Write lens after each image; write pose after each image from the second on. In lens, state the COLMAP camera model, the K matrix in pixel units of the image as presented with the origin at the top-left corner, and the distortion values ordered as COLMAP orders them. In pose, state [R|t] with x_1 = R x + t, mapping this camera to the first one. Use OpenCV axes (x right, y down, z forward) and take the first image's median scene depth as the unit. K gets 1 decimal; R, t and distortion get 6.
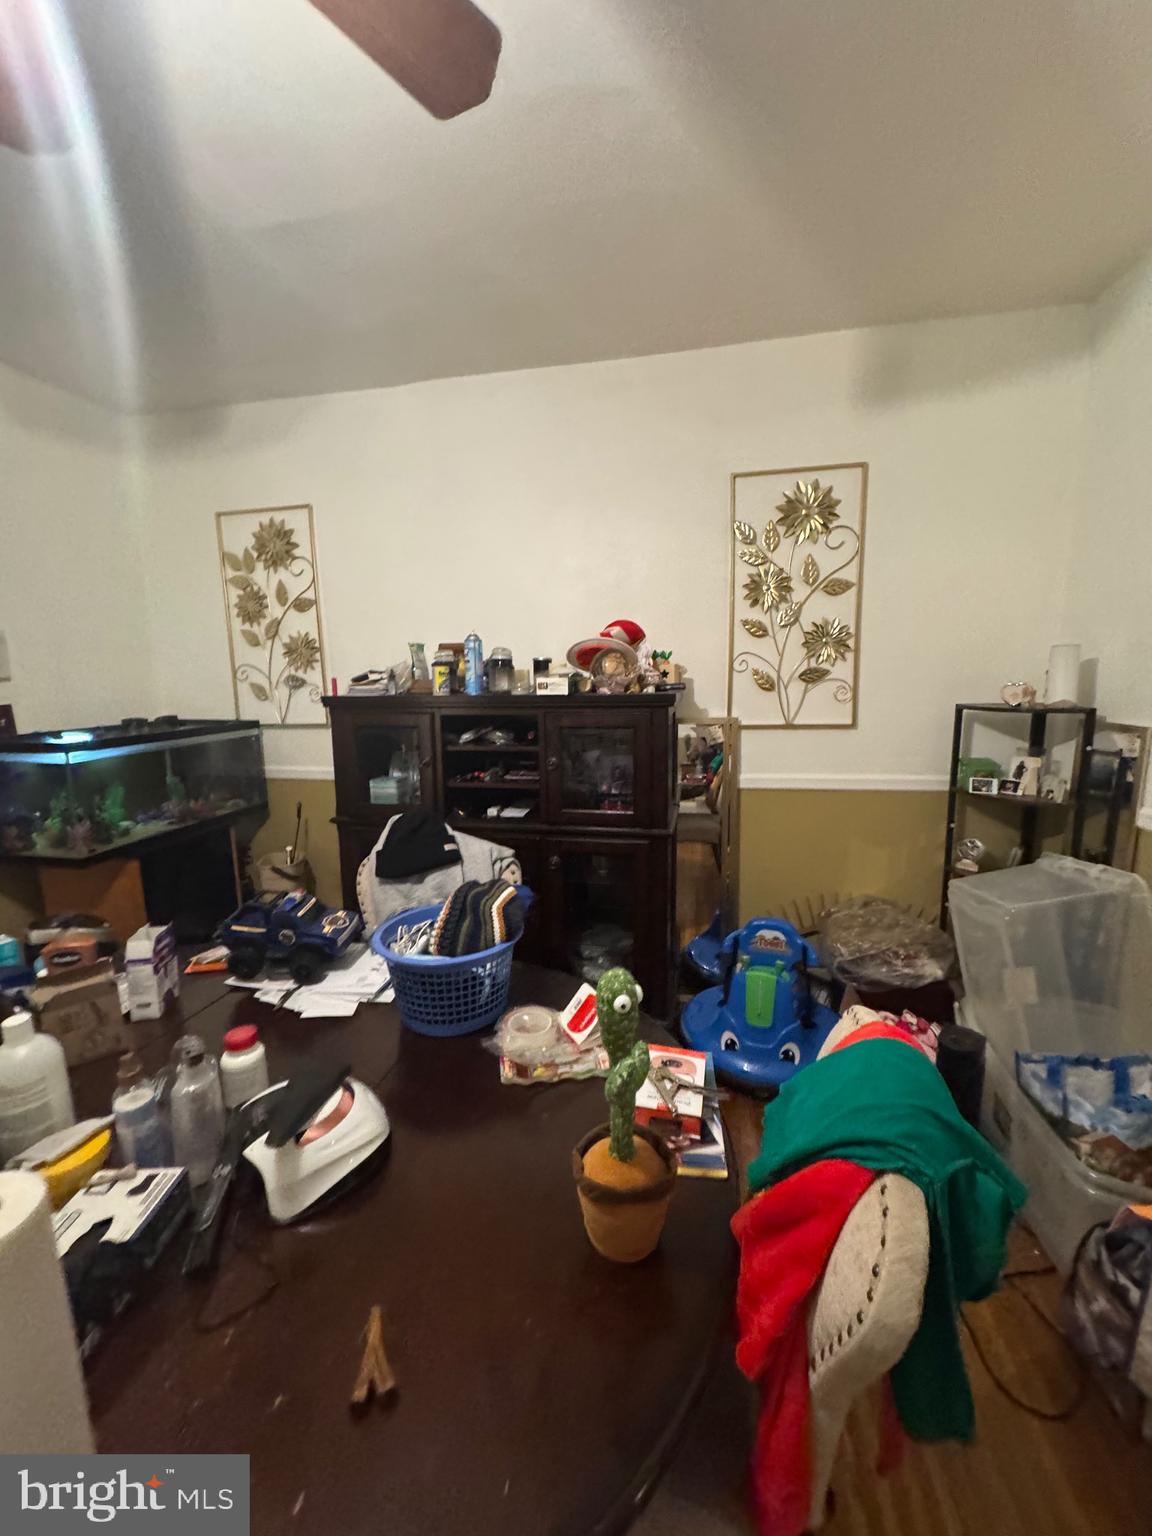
lens RADIAL K [[609.5, 0, 577.2], [0, 609.5, 769.5], [0, 0, 1]] dist [-0.001869, 0.001351]
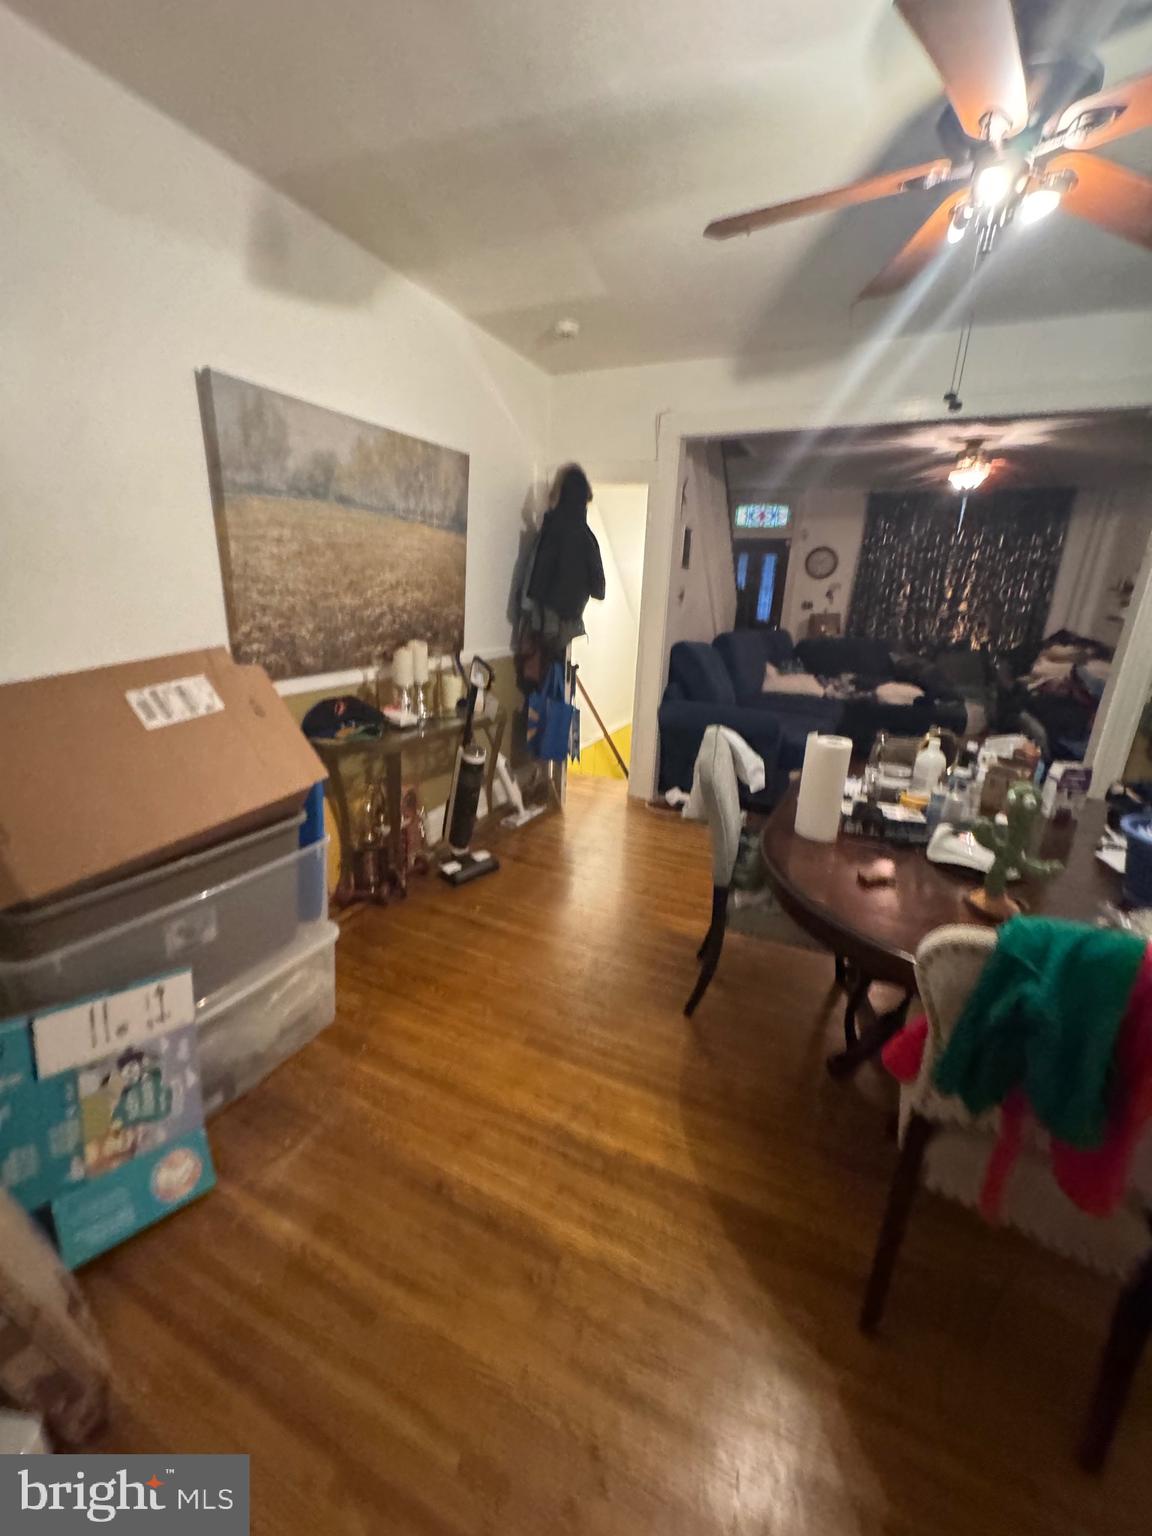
lens RADIAL K [[609.5, 0, 577.2], [0, 609.5, 770.6], [0, 0, 1]] dist [-0.001869, 0.001351]
pose [[-0.228482, 0.302257, -0.925439, 0.444514], [-0.189858, 0.918498, 0.346864, -0.005893], [0.954856, 0.254954, -0.152474, 0.028153]]
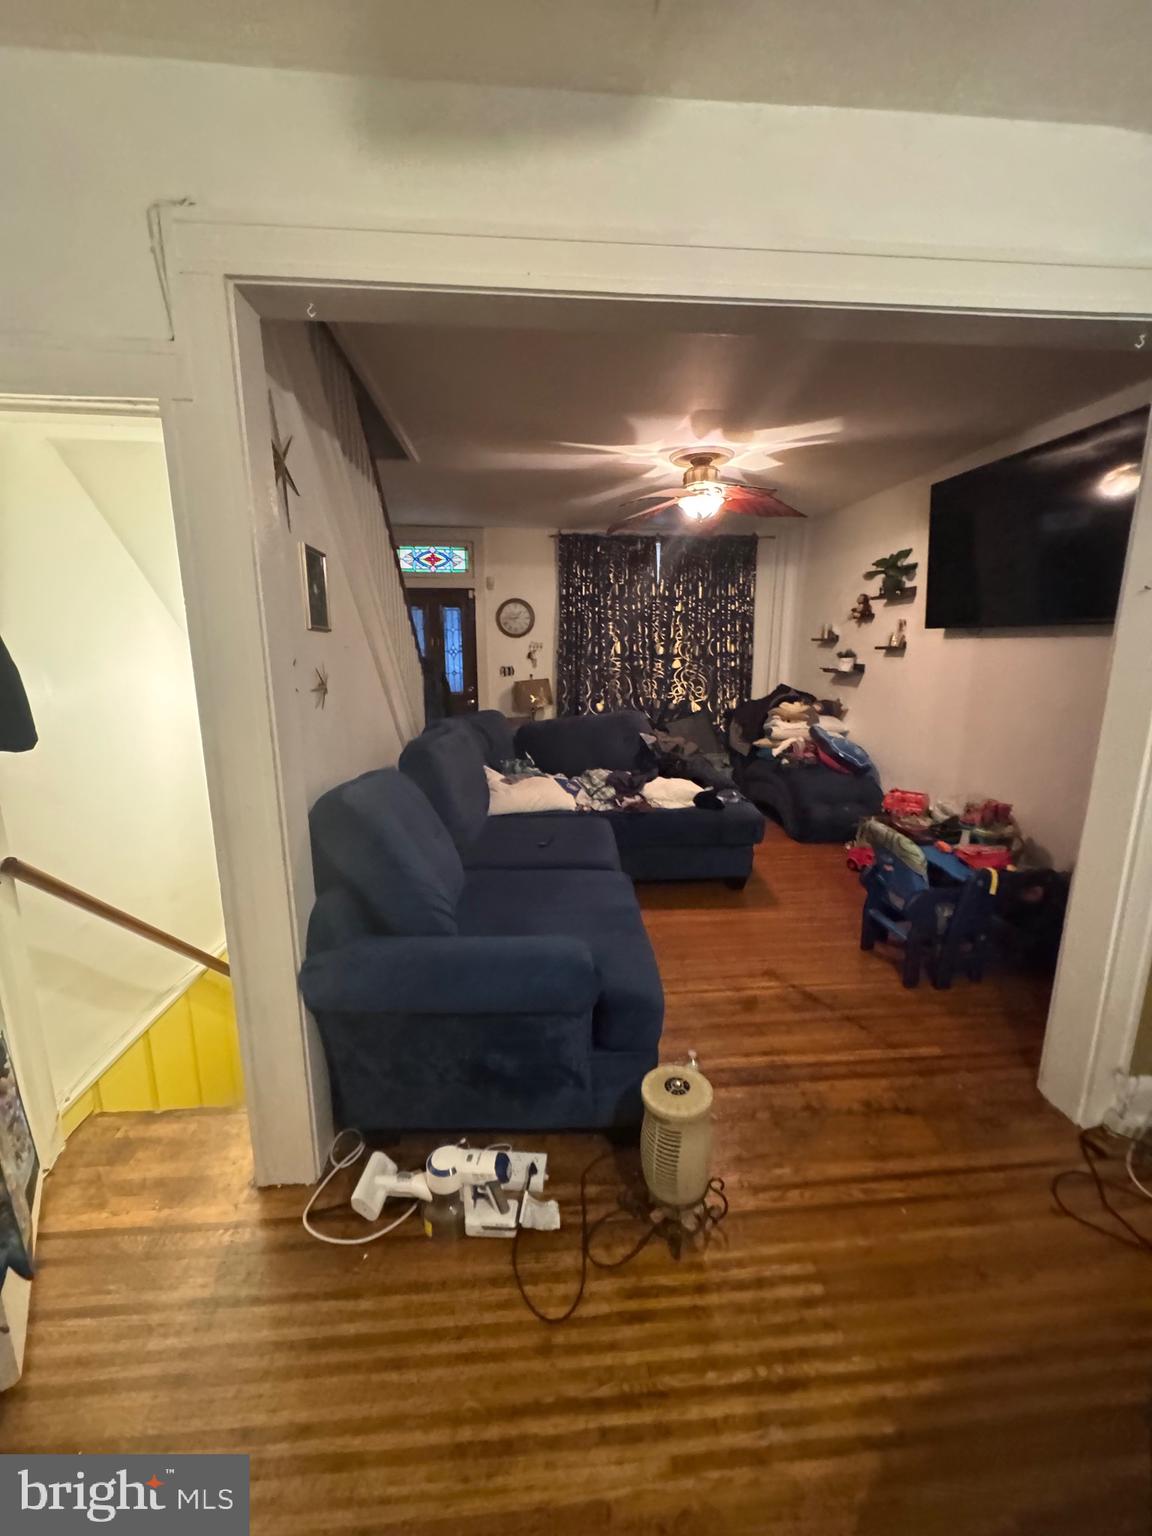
lens RADIAL K [[609.5, 0, 577.6], [0, 609.5, 763.2], [0, 0, 1]] dist [-0.001869, 0.001351]
pose [[0.285808, 0.205078, -0.936086, -0.399863], [-0.163212, 0.972978, 0.163328, -0.009450], [0.944286, 0.106100, 0.311556, 0.004673]]
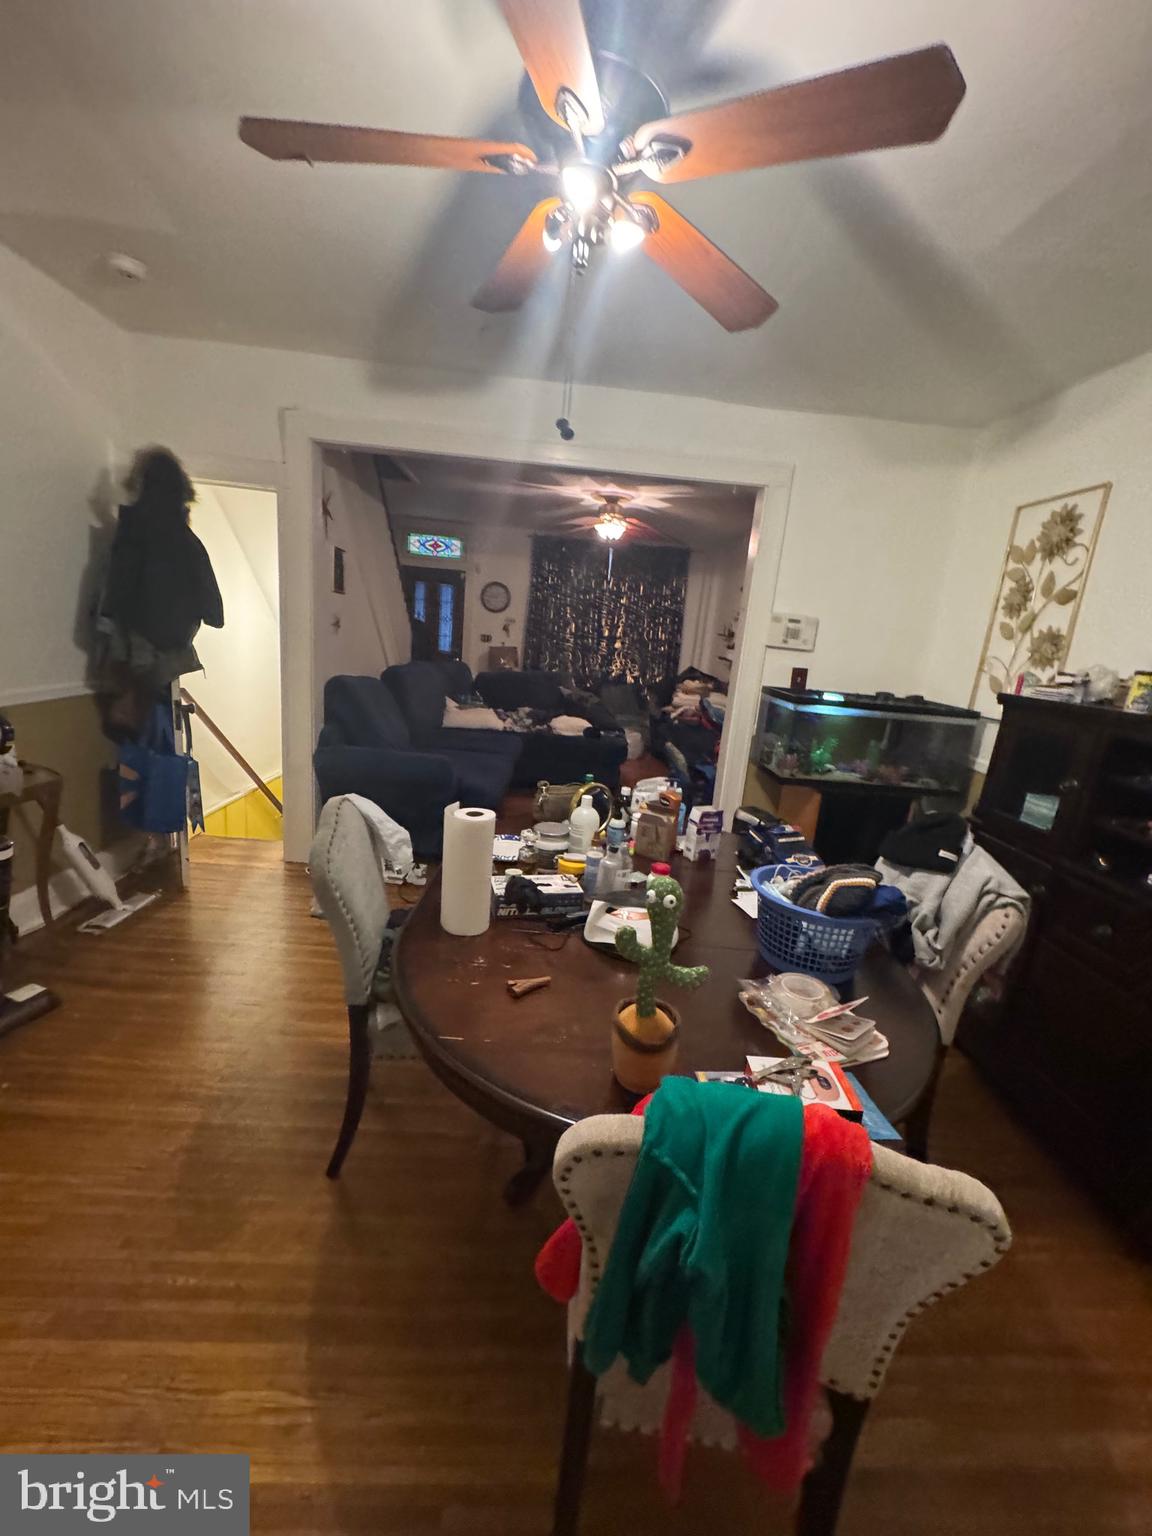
lens RADIAL K [[609.5, 0, 578.5], [0, 609.5, 768.2], [0, 0, 1]] dist [-0.001869, 0.001351]
pose [[0.242009, 0.258094, -0.935318, 0.293029], [-0.251132, 0.947786, 0.196556, -0.024541], [0.937211, 0.187320, 0.294188, 0.098334]]
